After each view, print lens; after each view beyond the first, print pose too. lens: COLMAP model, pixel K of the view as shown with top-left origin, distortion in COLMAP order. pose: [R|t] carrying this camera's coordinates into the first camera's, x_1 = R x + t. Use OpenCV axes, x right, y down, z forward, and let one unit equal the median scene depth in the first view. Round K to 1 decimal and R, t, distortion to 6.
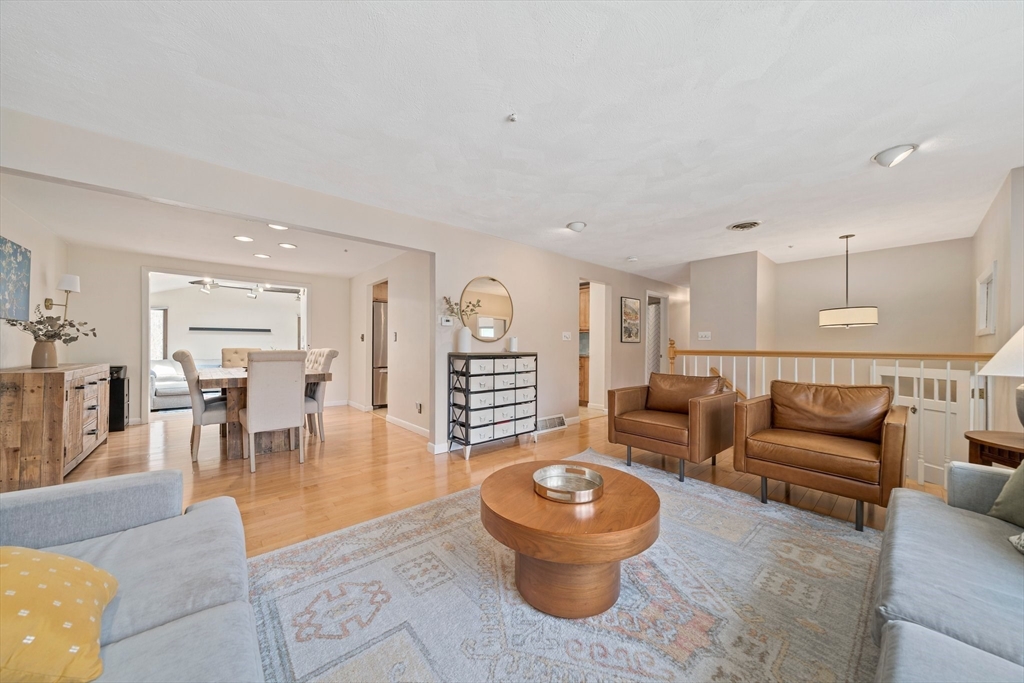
lens RADIAL K [[351.0, 0, 510.5], [0, 351.0, 343.2], [0, 0, 1]] dist [-0.005912, -0.000057]
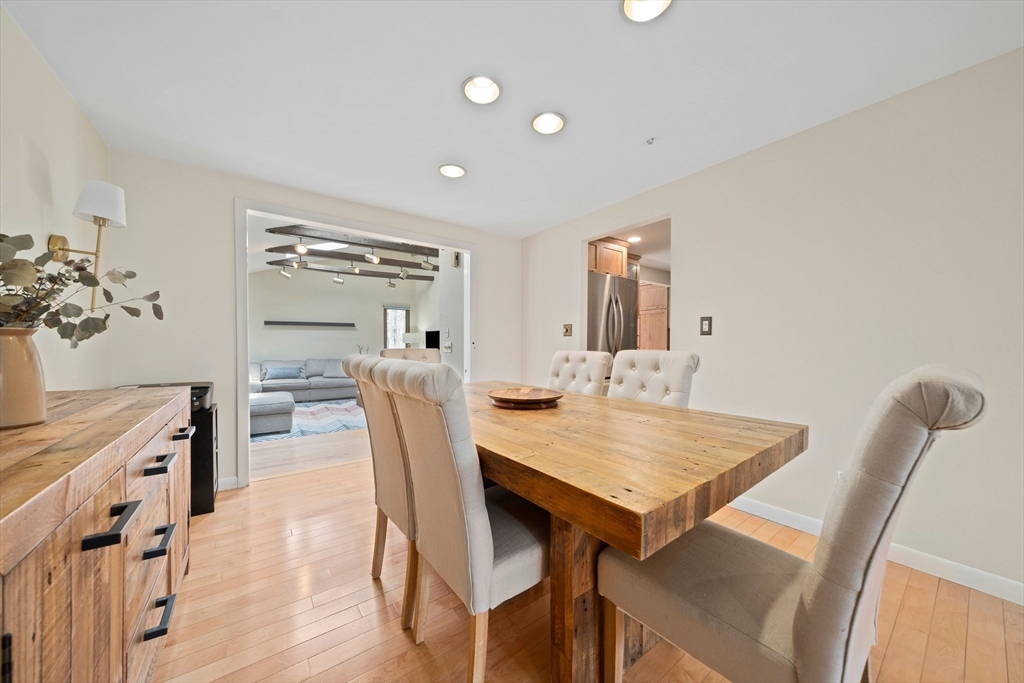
lens RADIAL K [[351.0, 0, 512.8], [0, 351.0, 344.3], [0, 0, 1]] dist [-0.005912, -0.000057]
pose [[0.996811, -0.001680, -0.079780, -0.855613], [0.002644, 0.999925, 0.011984, 0.002145], [0.079754, -0.012157, 0.996740, 0.715317]]
